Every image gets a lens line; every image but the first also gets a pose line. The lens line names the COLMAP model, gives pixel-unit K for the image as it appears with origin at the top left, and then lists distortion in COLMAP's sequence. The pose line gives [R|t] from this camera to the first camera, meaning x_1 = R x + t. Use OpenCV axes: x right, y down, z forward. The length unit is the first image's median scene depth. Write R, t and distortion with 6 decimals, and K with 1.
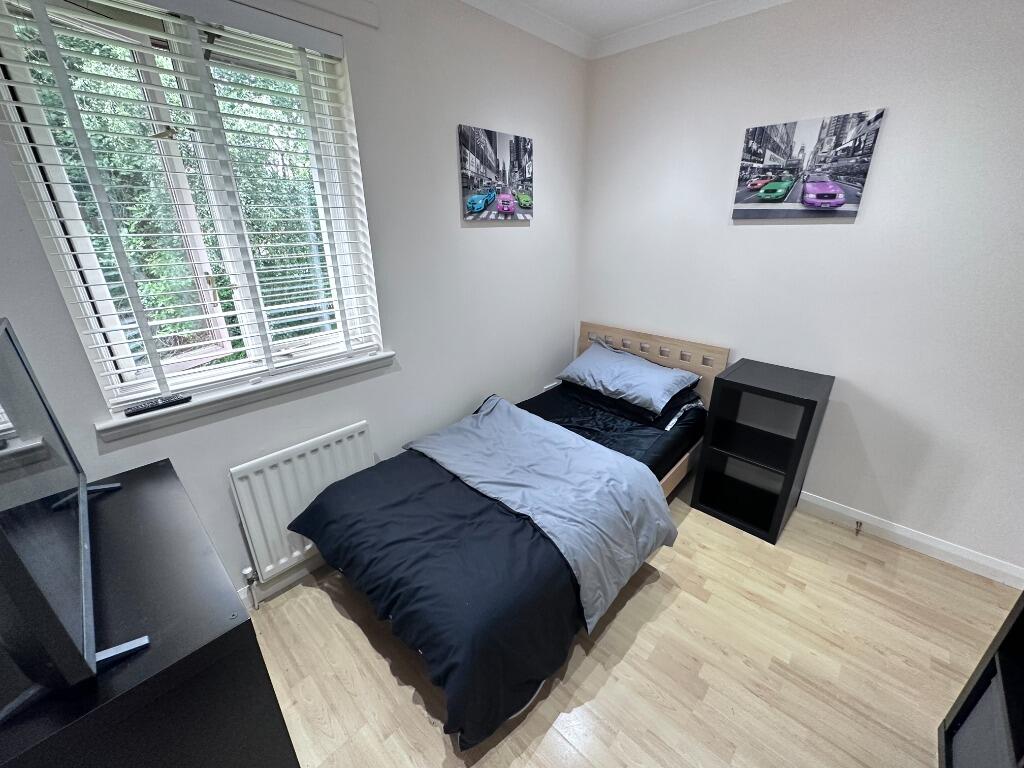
lens RADIAL K [[410.5, 0, 512.5], [0, 410.5, 384.8], [0, 0, 1]] dist [-0.004036, -0.000146]
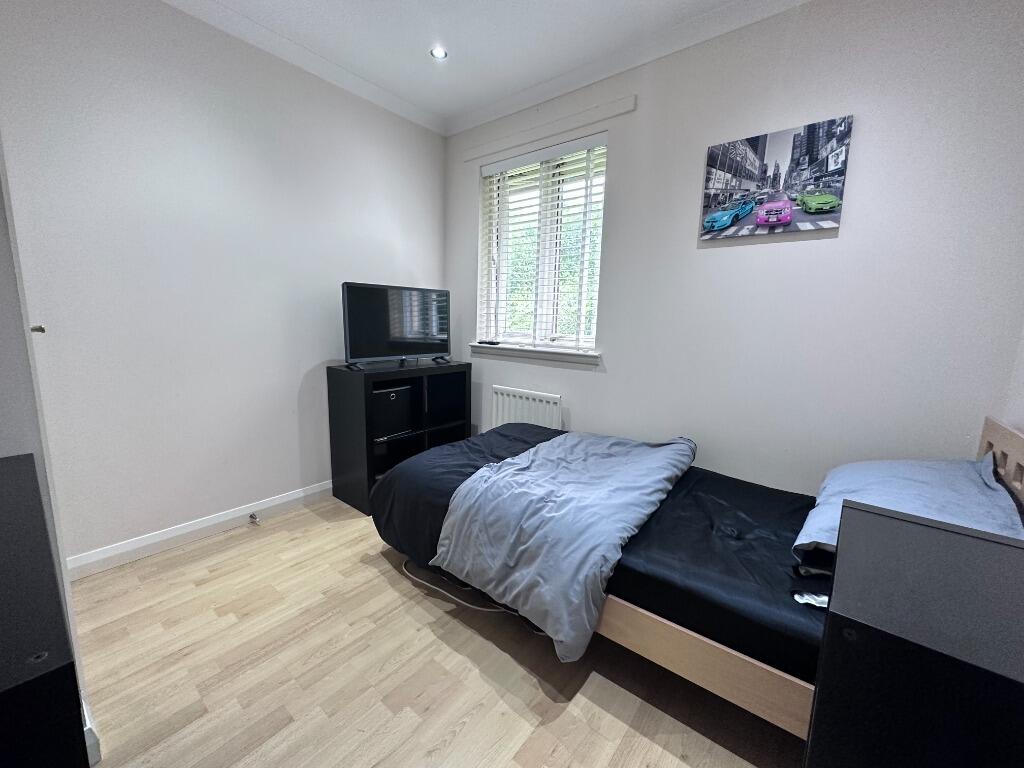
lens RADIAL K [[410.5, 0, 513.8], [0, 410.5, 380.9], [0, 0, 1]] dist [-0.004036, -0.000146]
pose [[0.073210, 0.166130, -0.983383, 0.810848], [-0.382449, 0.915323, 0.126160, -0.058112], [0.921072, 0.366857, 0.130547, 0.581271]]
